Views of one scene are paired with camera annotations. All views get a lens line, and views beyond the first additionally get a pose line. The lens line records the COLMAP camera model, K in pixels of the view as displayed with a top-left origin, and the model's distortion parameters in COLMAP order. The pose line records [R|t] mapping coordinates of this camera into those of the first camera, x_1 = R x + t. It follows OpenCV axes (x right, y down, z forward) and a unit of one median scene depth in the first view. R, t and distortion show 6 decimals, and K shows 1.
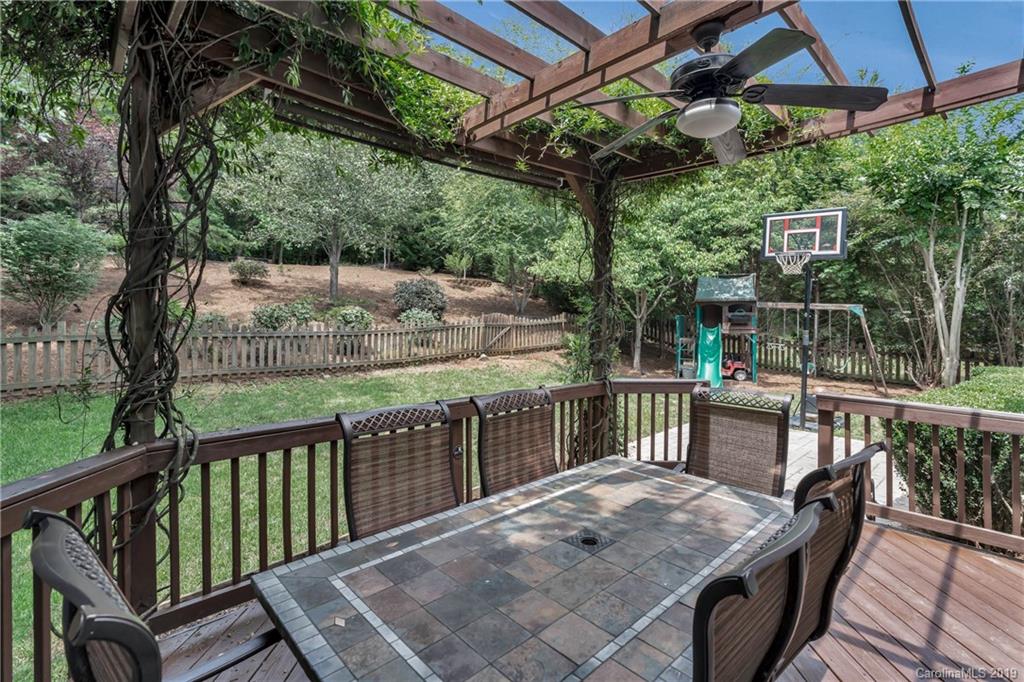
lens RADIAL K [[469.9, 0, 548.3], [0, 469.9, 320.0], [0, 0, 1]] dist [0.004746, 0.000133]
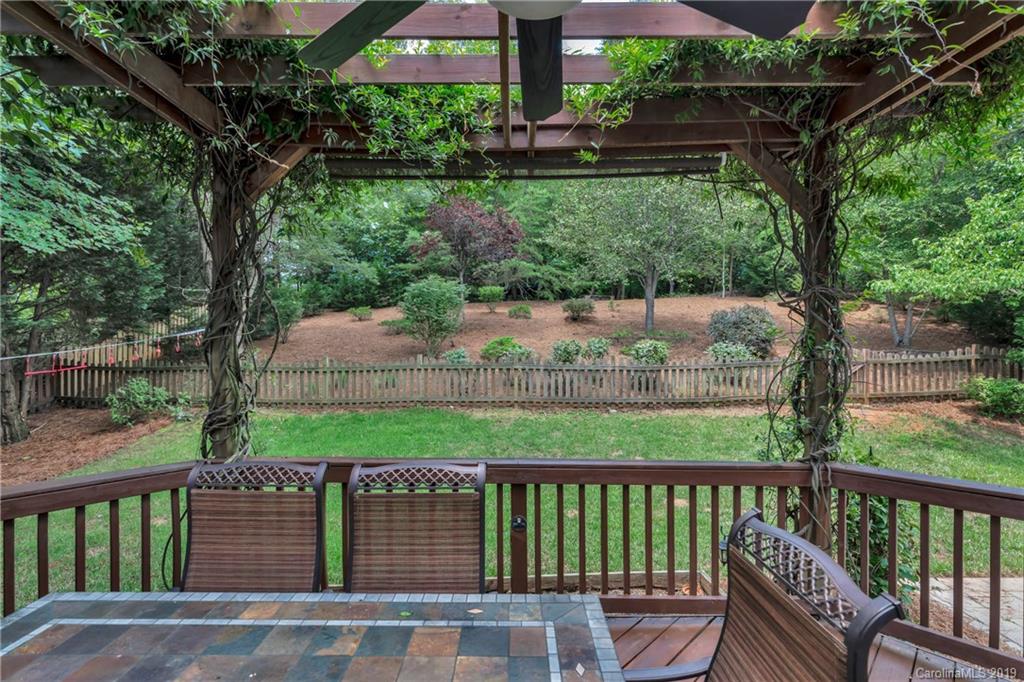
lens RADIAL K [[497.4, 0, 516.0], [0, 497.4, 344.1], [0, 0, 1]] dist [-0.004228, 0.000057]
pose [[0.715240, -0.005596, -0.698856, 0.095698], [-0.005755, 0.999887, -0.013897, -0.004714], [0.698855, 0.013962, 0.715127, 0.085981]]
